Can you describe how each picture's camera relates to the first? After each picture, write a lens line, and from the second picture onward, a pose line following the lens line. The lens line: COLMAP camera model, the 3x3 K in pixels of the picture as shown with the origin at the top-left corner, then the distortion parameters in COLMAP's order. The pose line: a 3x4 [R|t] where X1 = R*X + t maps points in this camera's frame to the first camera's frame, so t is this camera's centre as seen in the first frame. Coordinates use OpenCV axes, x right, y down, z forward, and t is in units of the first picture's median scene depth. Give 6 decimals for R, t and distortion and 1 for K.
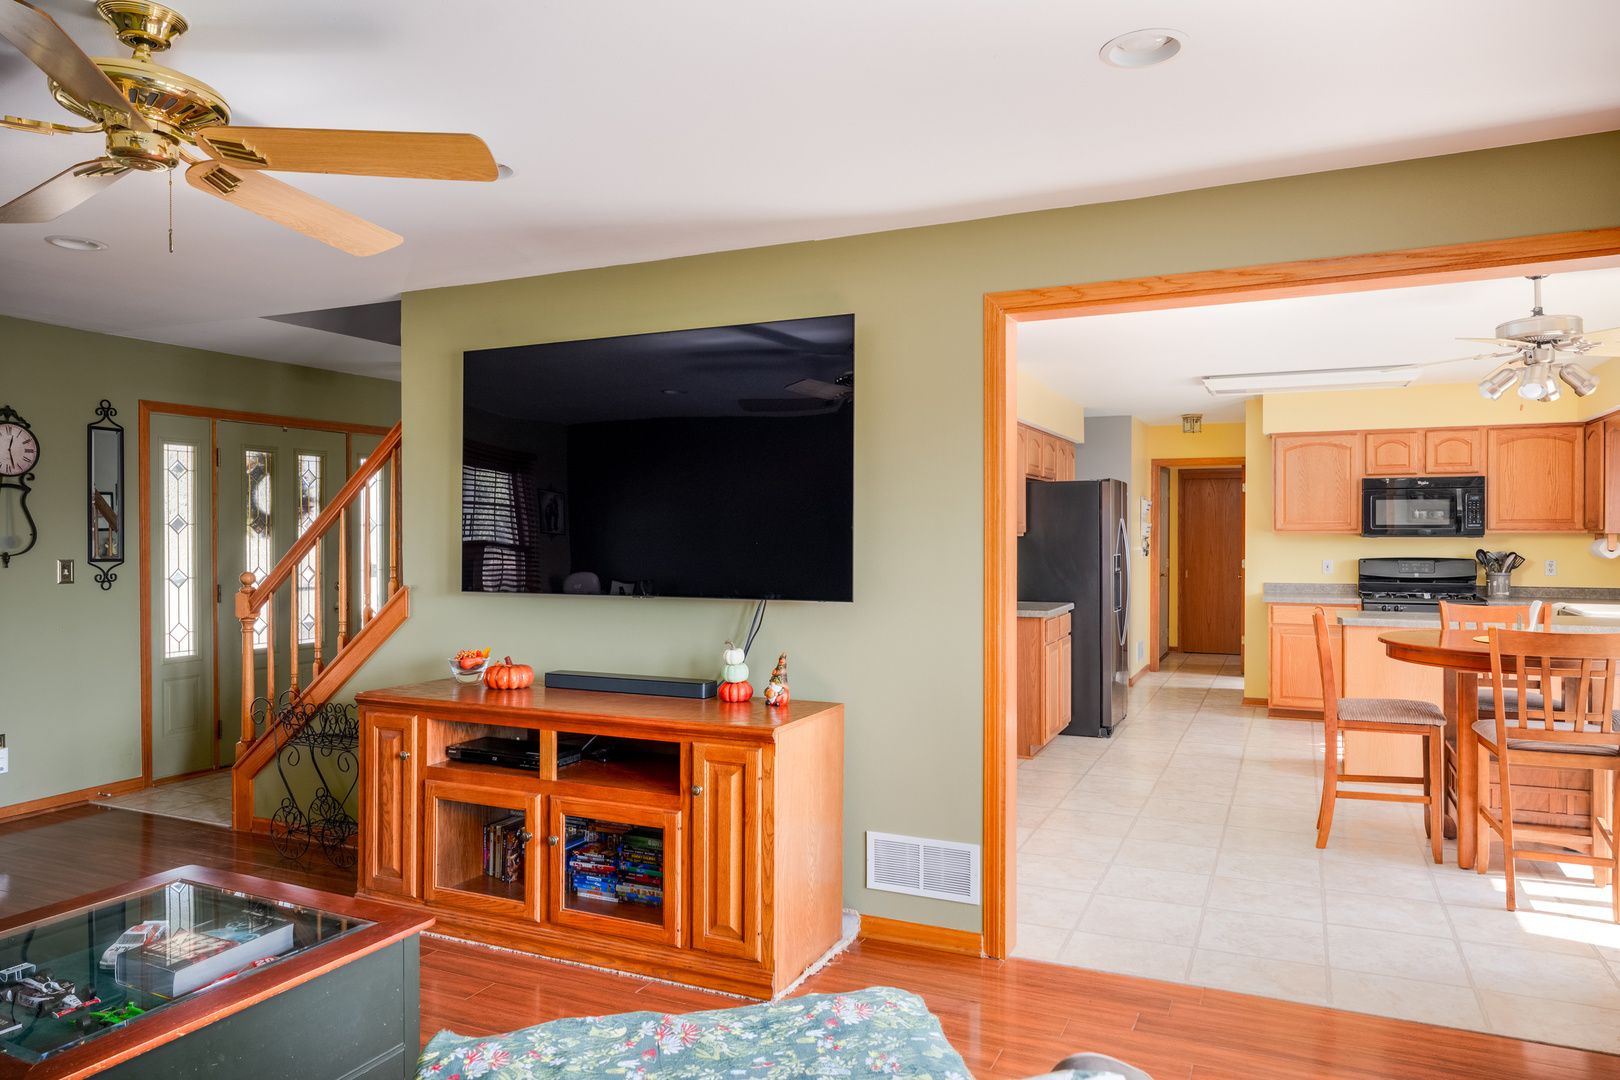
lens RADIAL K [[1103.7, 0, 810.0], [0, 1103.7, 540.0], [0, 0, 1]] dist [-0.001038, 0.008011]
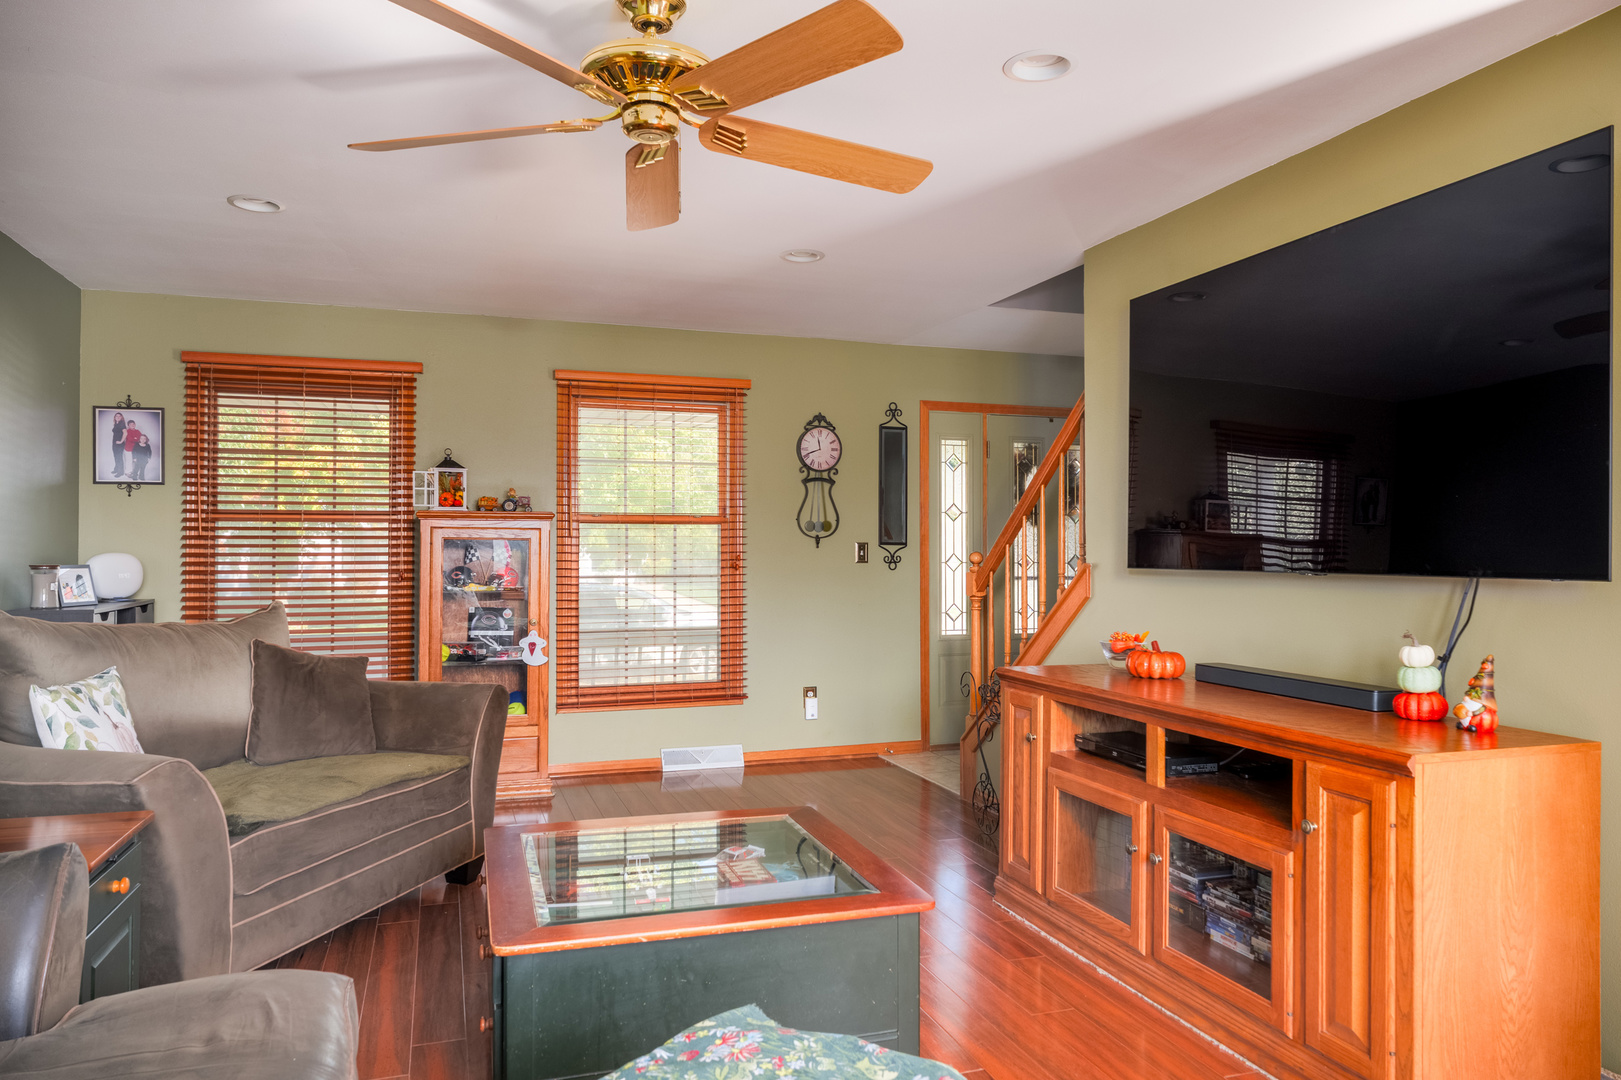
lens RADIAL K [[1104.4, 0, 810.5], [0, 1104.4, 540.0], [0, 0, 1]] dist [-0.001038, 0.008011]
pose [[0.678835, -0.004986, -0.734274, 0.192696], [-0.010787, 0.999801, -0.016762, 0.048285], [0.734212, 0.019299, 0.678646, 0.236752]]
